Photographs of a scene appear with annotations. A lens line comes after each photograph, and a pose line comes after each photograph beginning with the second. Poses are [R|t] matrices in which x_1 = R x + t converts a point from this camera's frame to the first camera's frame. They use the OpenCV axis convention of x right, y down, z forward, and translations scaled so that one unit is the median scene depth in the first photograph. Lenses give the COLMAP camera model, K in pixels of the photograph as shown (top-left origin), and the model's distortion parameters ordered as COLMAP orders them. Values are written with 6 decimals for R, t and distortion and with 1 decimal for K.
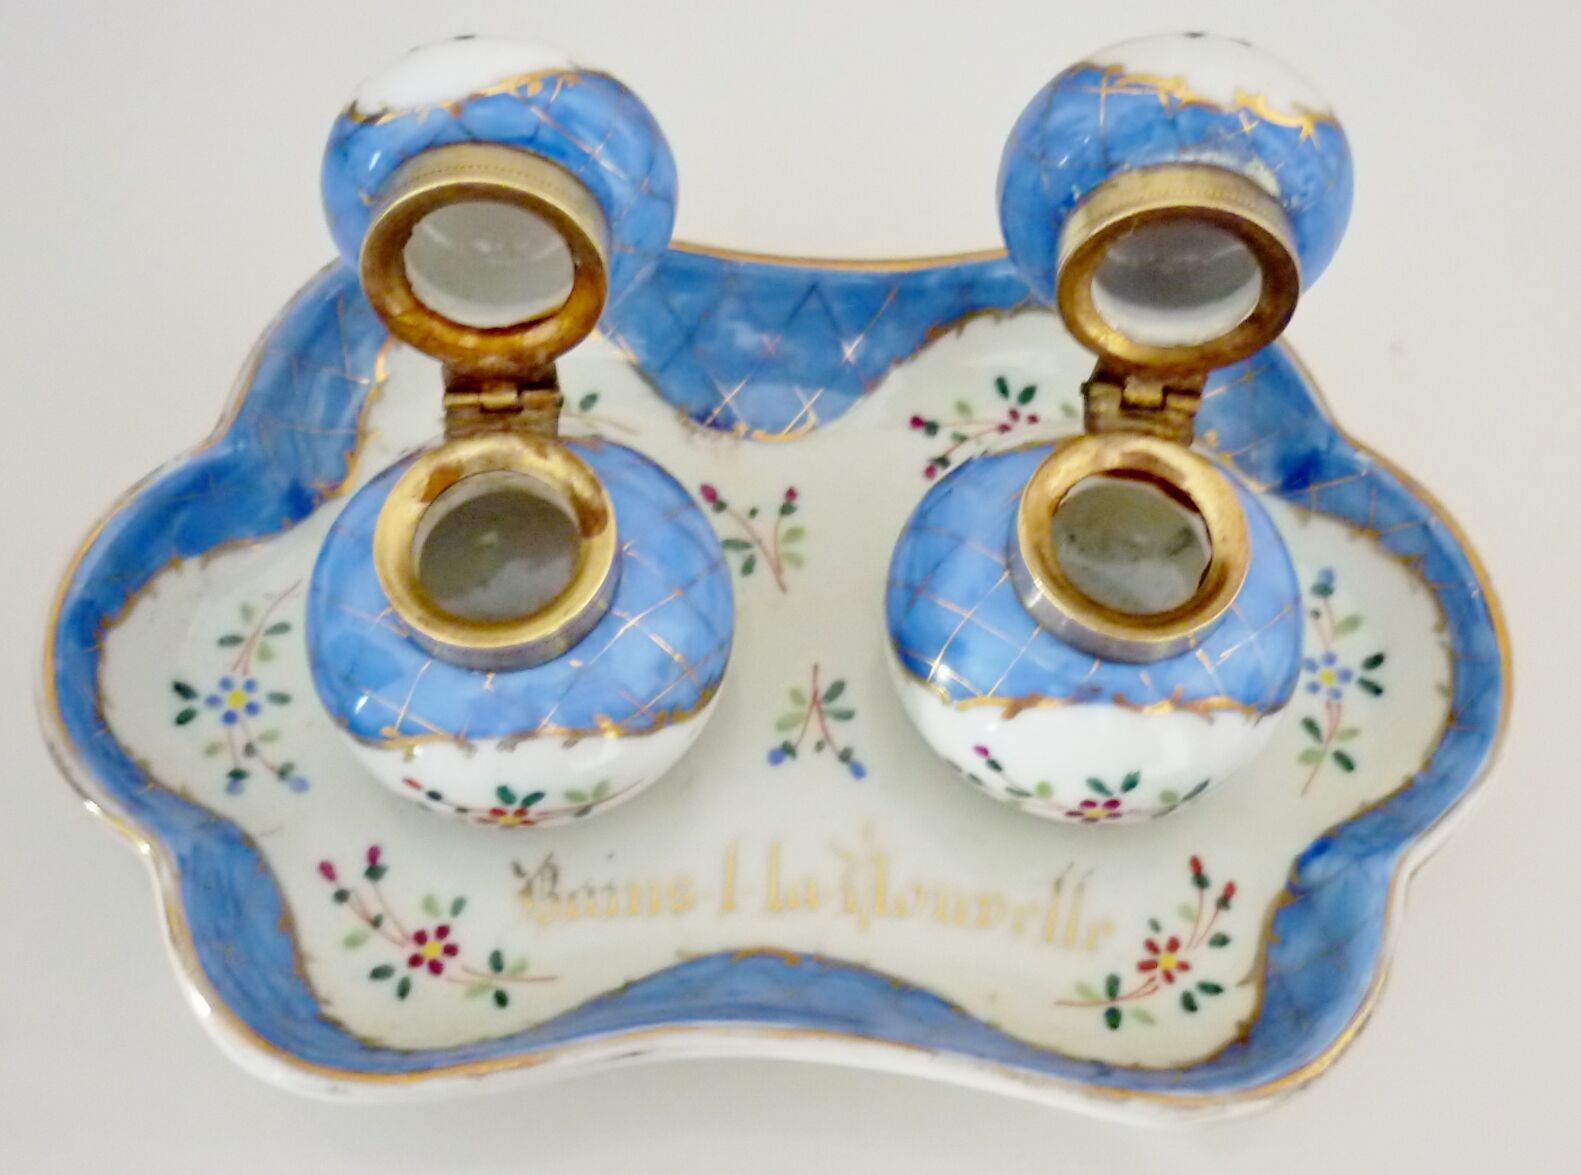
lens RADIAL K [[2075.4, 0, 875.5], [0, 2075.4, 626.6], [0, 0, 1]] dist [-0.117732, 0.133734]
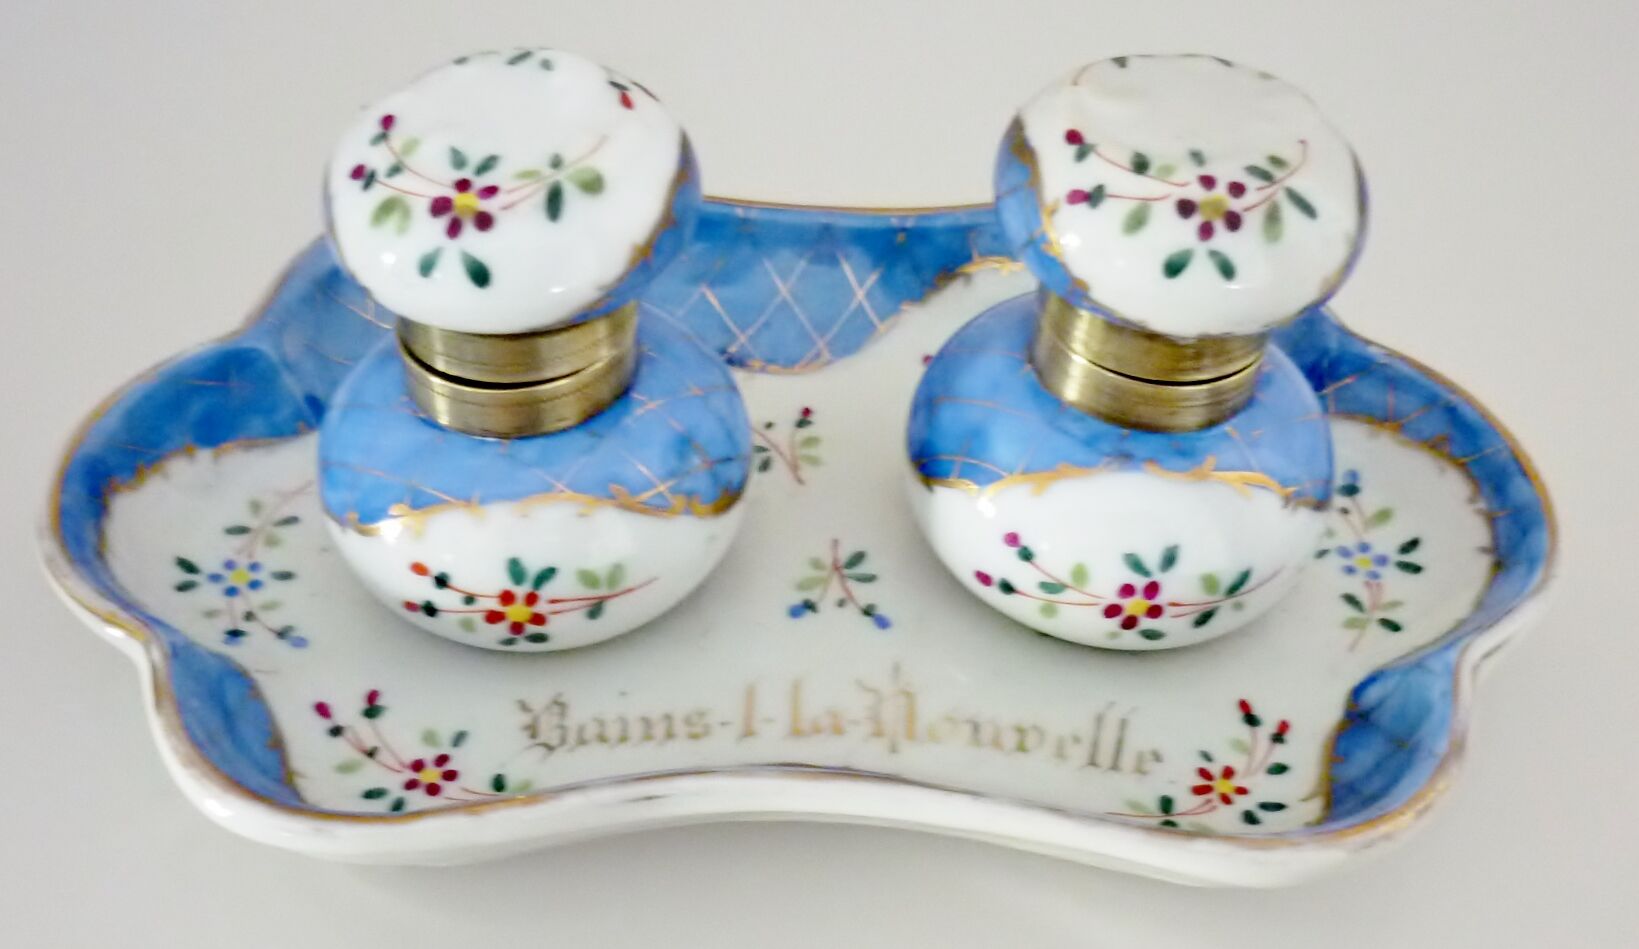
lens RADIAL K [[2070.7, 0, 818.2], [0, 2070.7, 595.7], [0, 0, 1]] dist [-0.113209, 0.046017]
pose [[0.999515, -0.024903, -0.018720, -0.020186], [0.017164, 0.941638, -0.336190, 0.385679], [0.026000, 0.335706, 0.941608, 0.098921]]
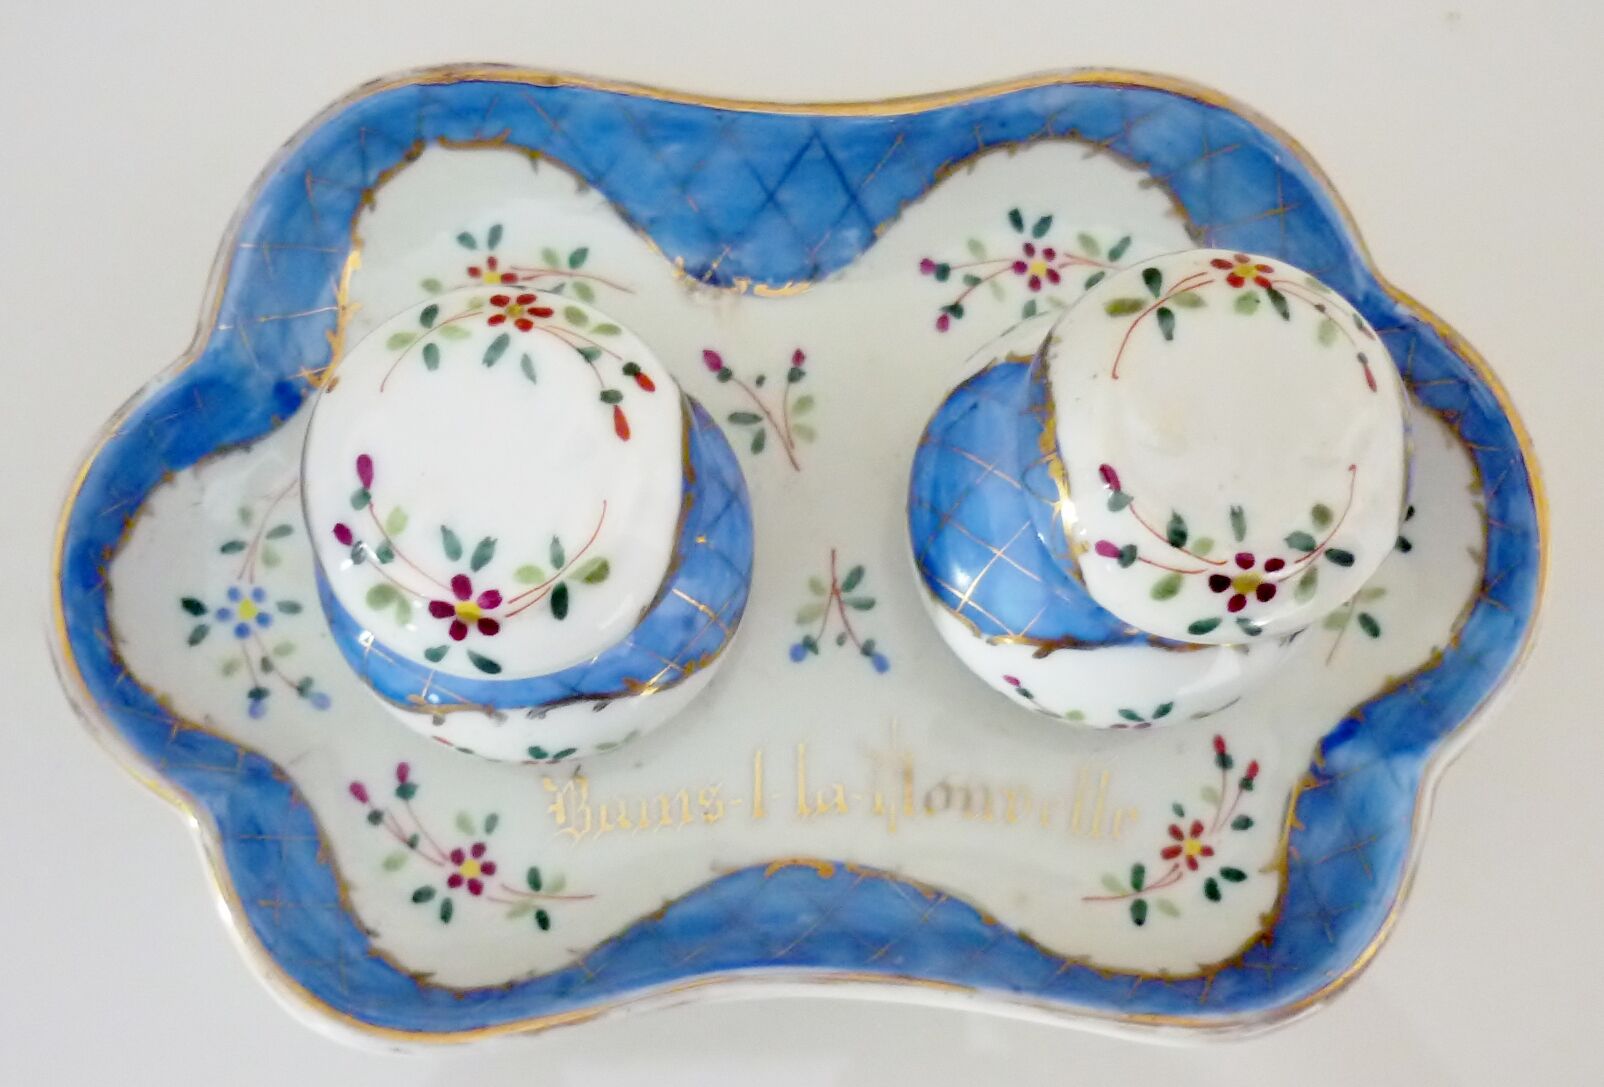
lens RADIAL K [[2050.6, 0, 769.3], [0, 2050.6, 585.4], [0, 0, 1]] dist [-0.097218, 0.039989]
pose [[0.999261, -0.030658, -0.023169, -0.038633], [0.036050, 0.956691, 0.288864, -0.256681], [0.013309, -0.289486, 0.957090, 0.073578]]
